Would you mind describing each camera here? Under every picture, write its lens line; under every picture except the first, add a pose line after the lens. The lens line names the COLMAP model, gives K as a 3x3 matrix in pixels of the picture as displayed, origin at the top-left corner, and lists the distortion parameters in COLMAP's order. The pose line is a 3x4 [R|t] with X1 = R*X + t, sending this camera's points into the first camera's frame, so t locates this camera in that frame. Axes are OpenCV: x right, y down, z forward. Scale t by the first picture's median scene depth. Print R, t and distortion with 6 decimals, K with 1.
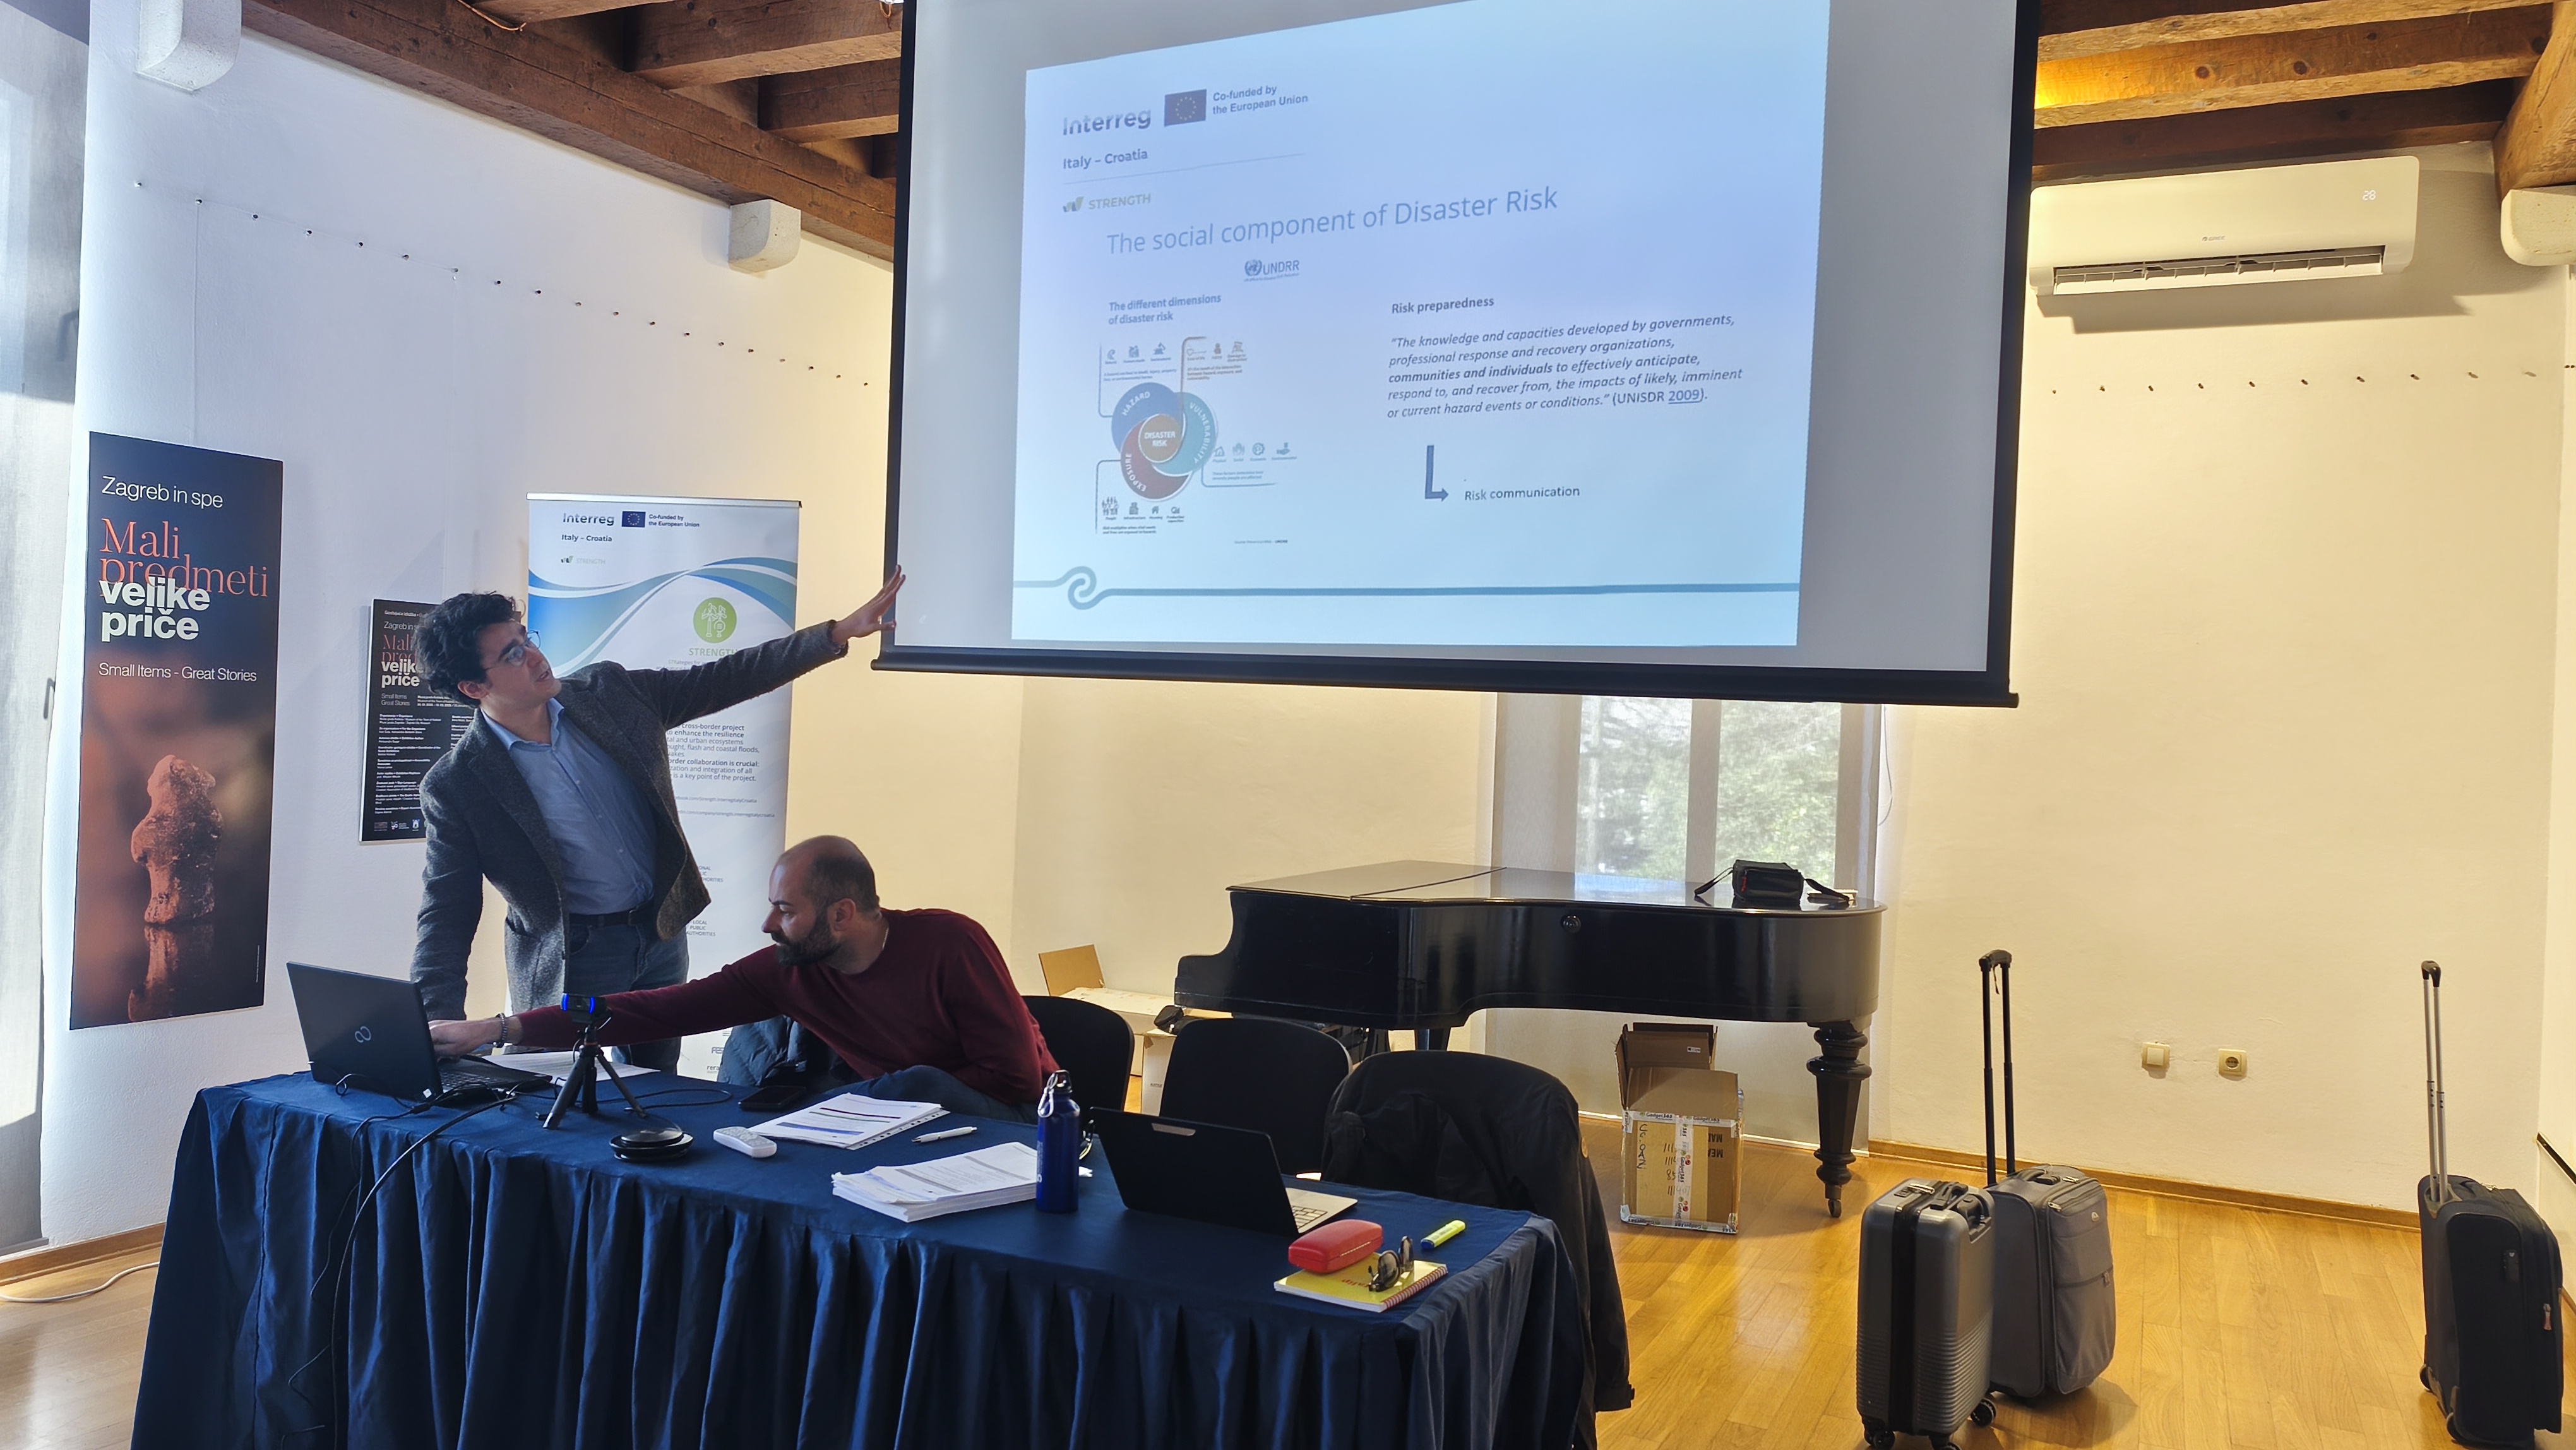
lens RADIAL K [[1764.8, 0, 1318.3], [0, 1764.8, 717.7], [0, 0, 1]] dist [0.030931, -0.030953]
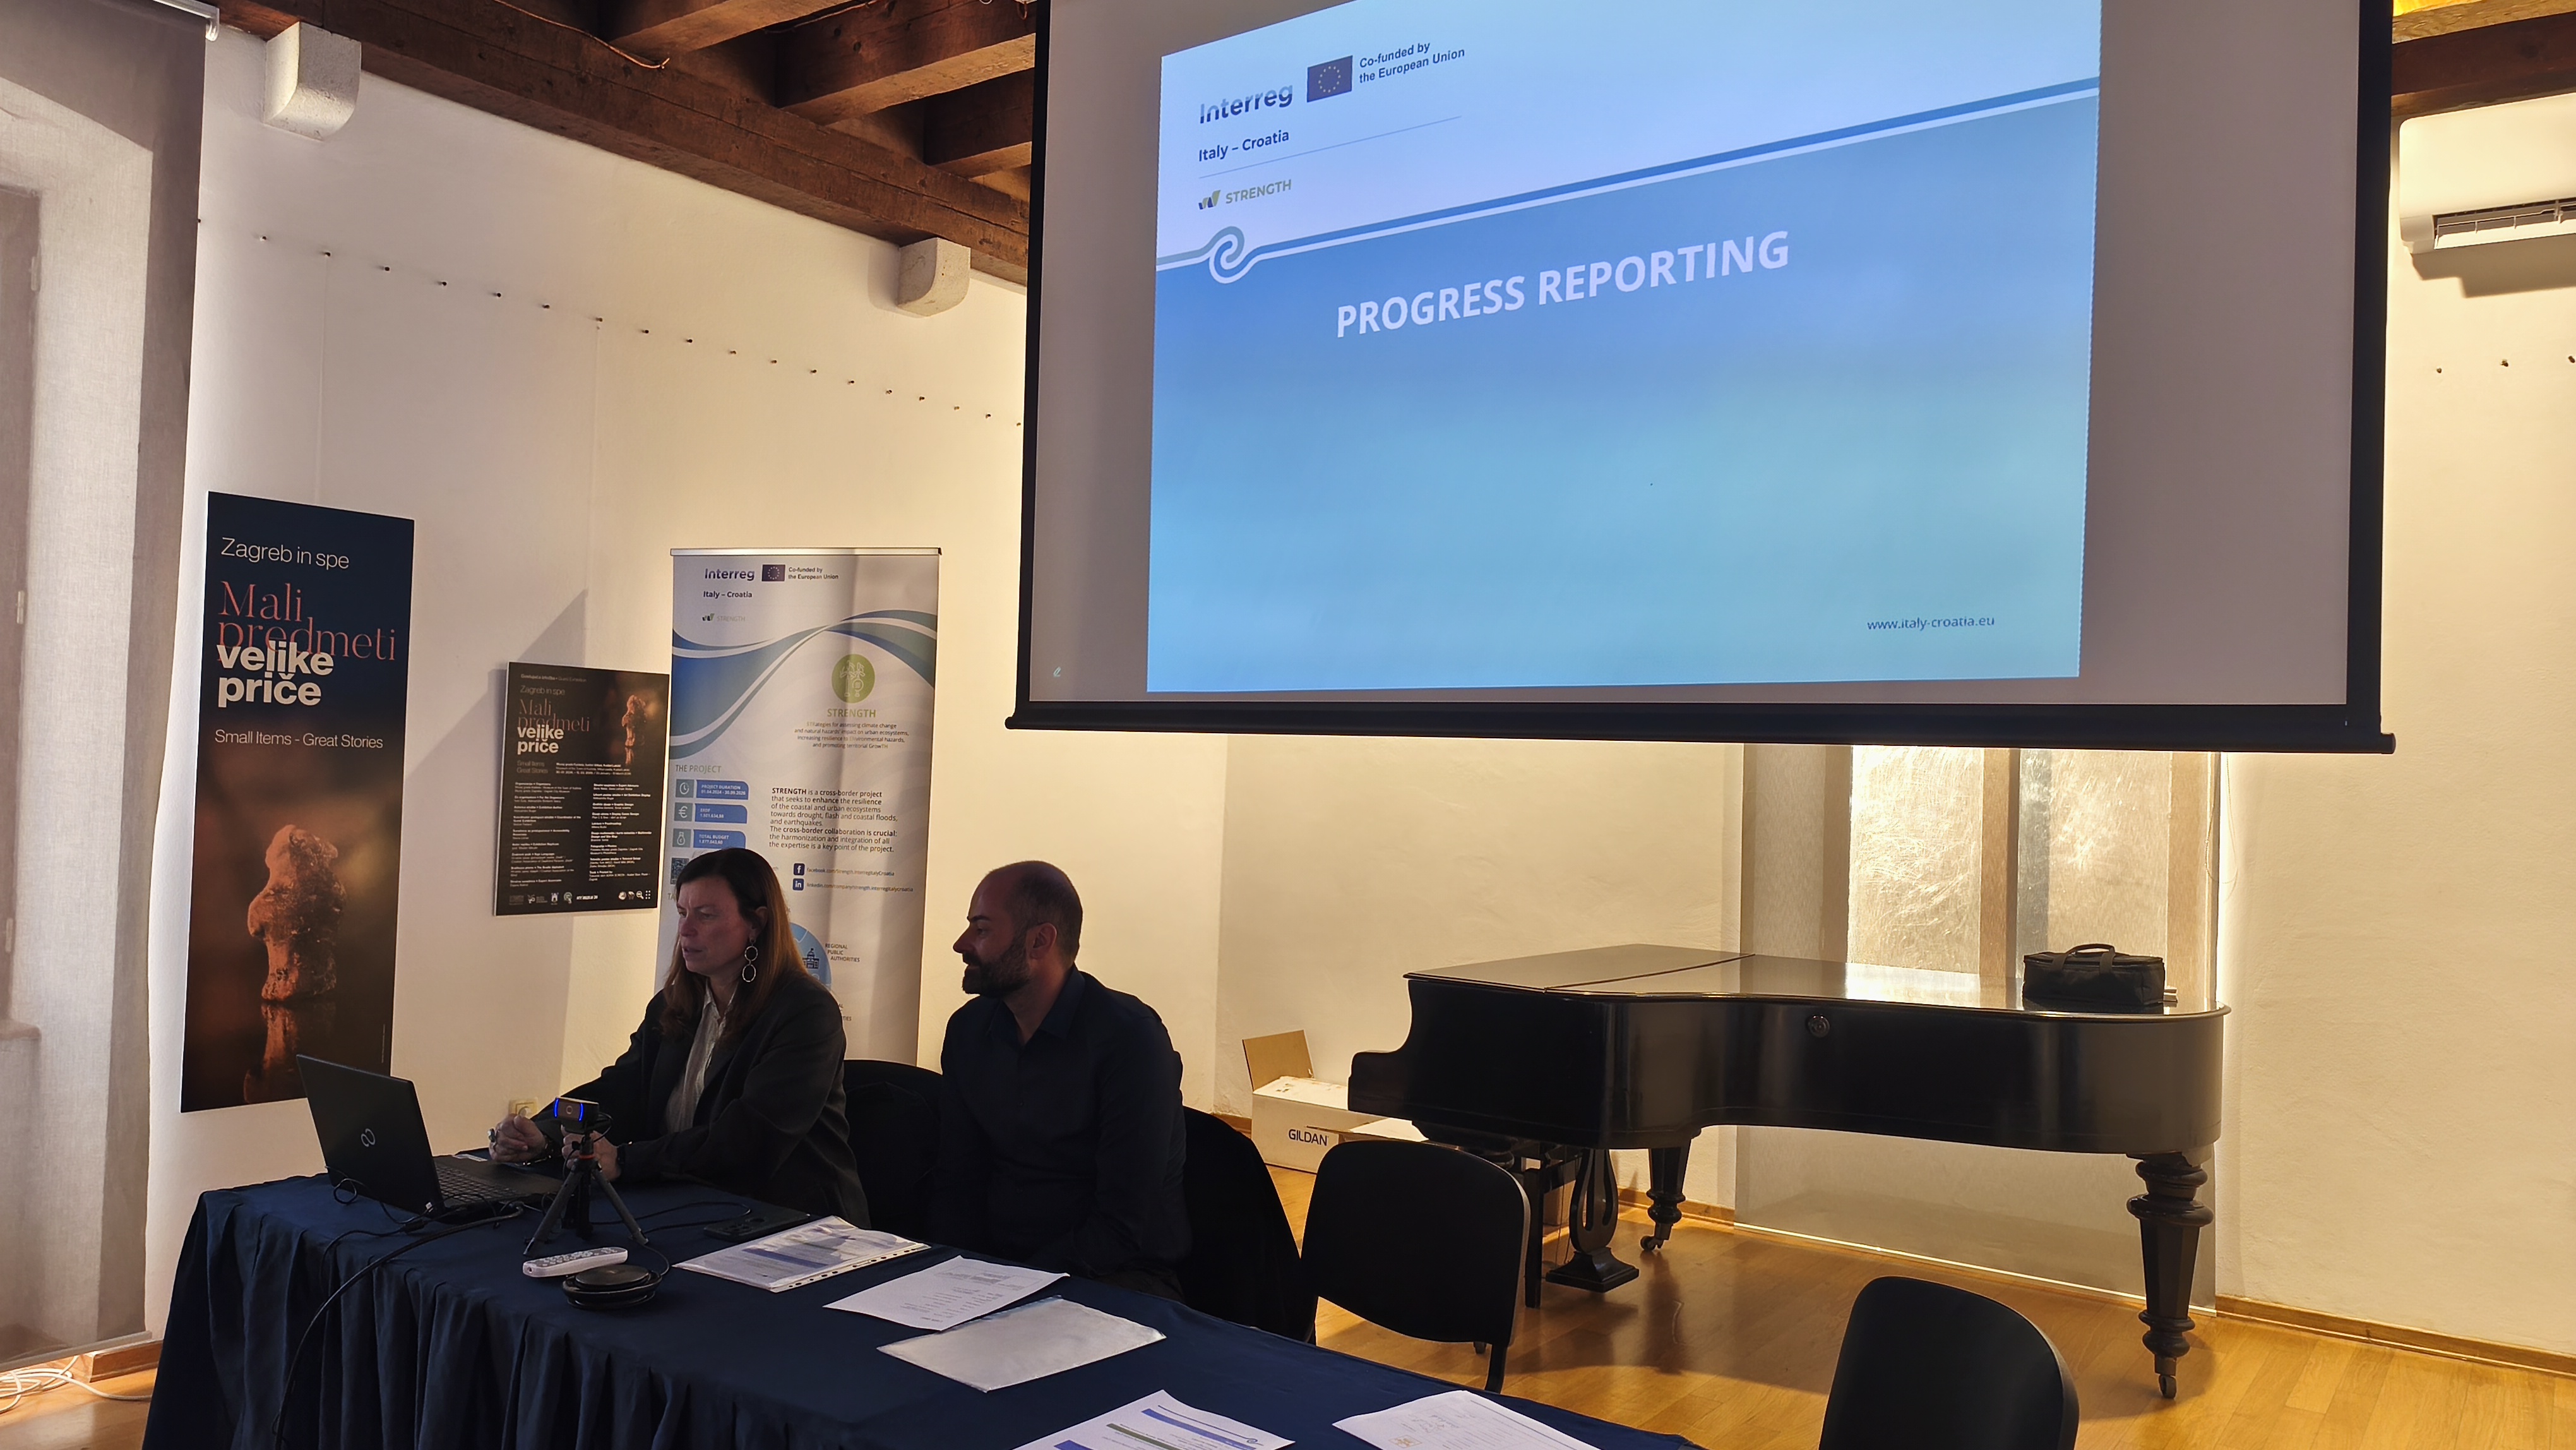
lens RADIAL K [[1764.8, 0, 1291.7], [0, 1764.8, 729.2], [0, 0, 1]] dist [0.030931, -0.030953]
pose [[0.983089, -0.012636, -0.182691, 0.059111], [0.006203, 0.999342, -0.035743, 0.006396], [0.183022, 0.034005, 0.982520, 0.143212]]
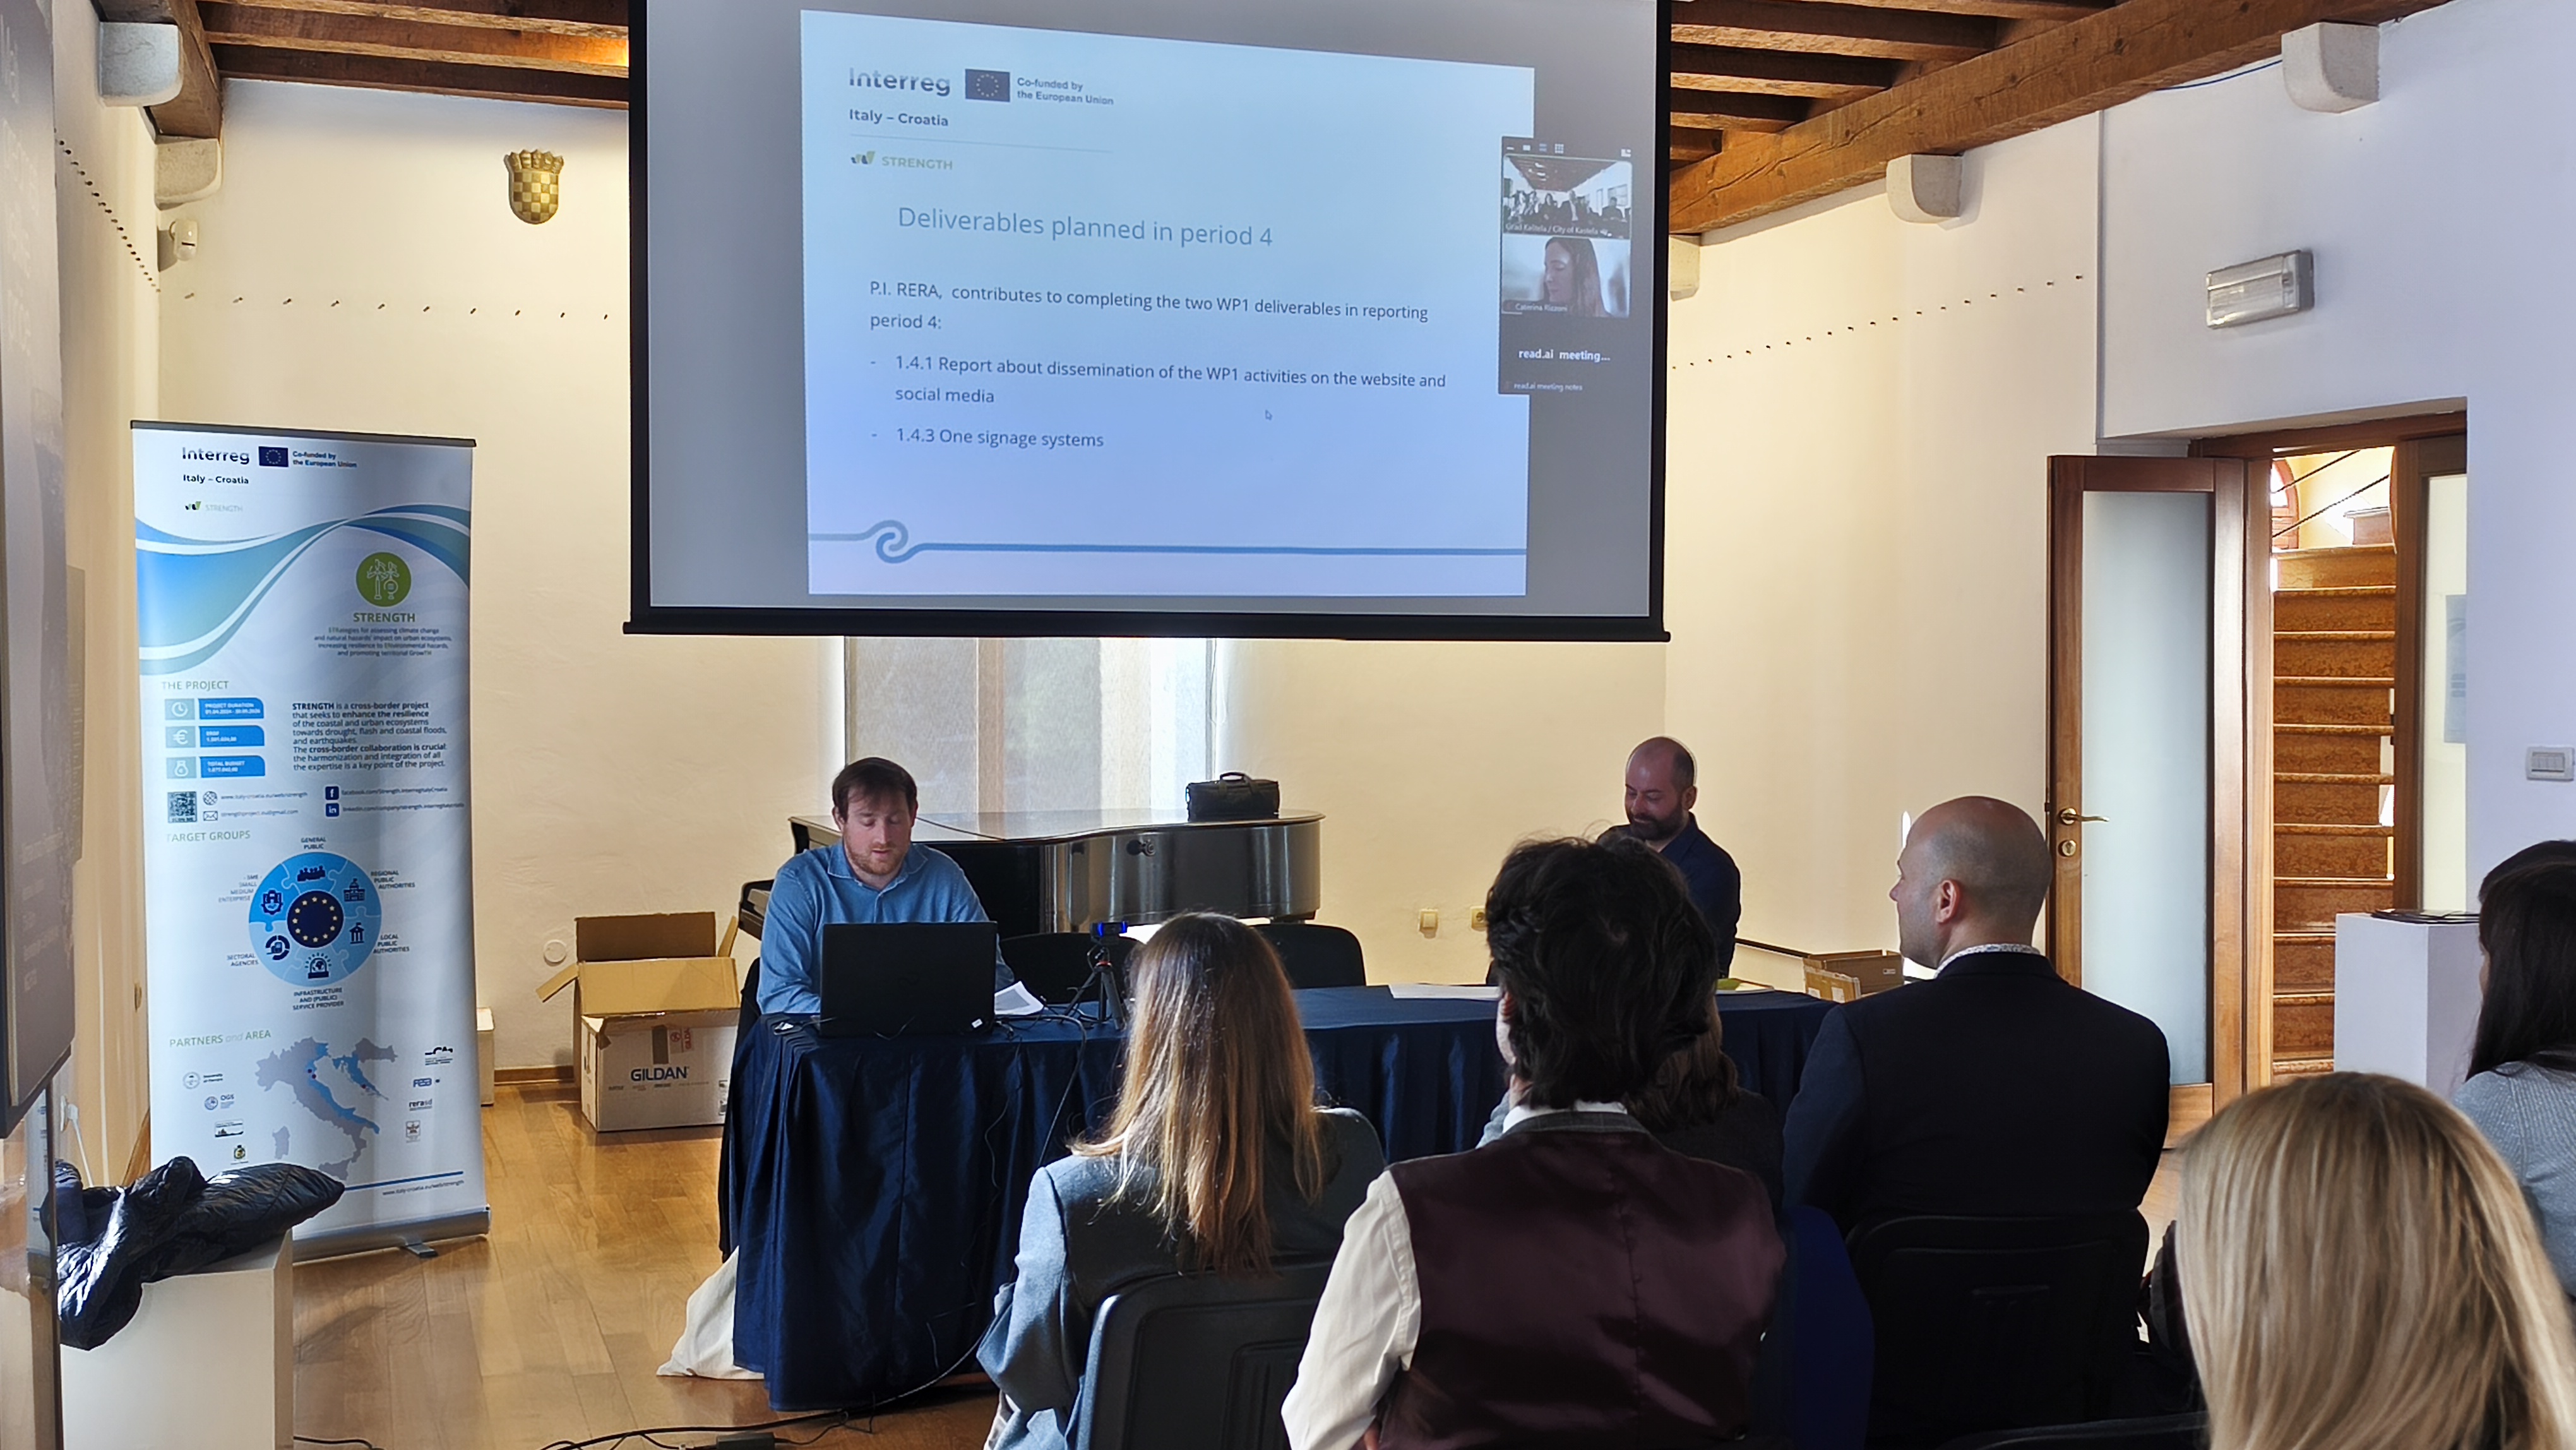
lens RADIAL K [[2643.2, 0, 1304.9], [0, 2643.2, 735.3], [0, 0, 1]] dist [0.028538, 0.000000]
pose [[0.694969, -0.058799, 0.716631, -1.026838], [0.026421, 0.998066, 0.056269, -0.044068], [-0.718554, -0.020171, 0.695179, -0.209824]]
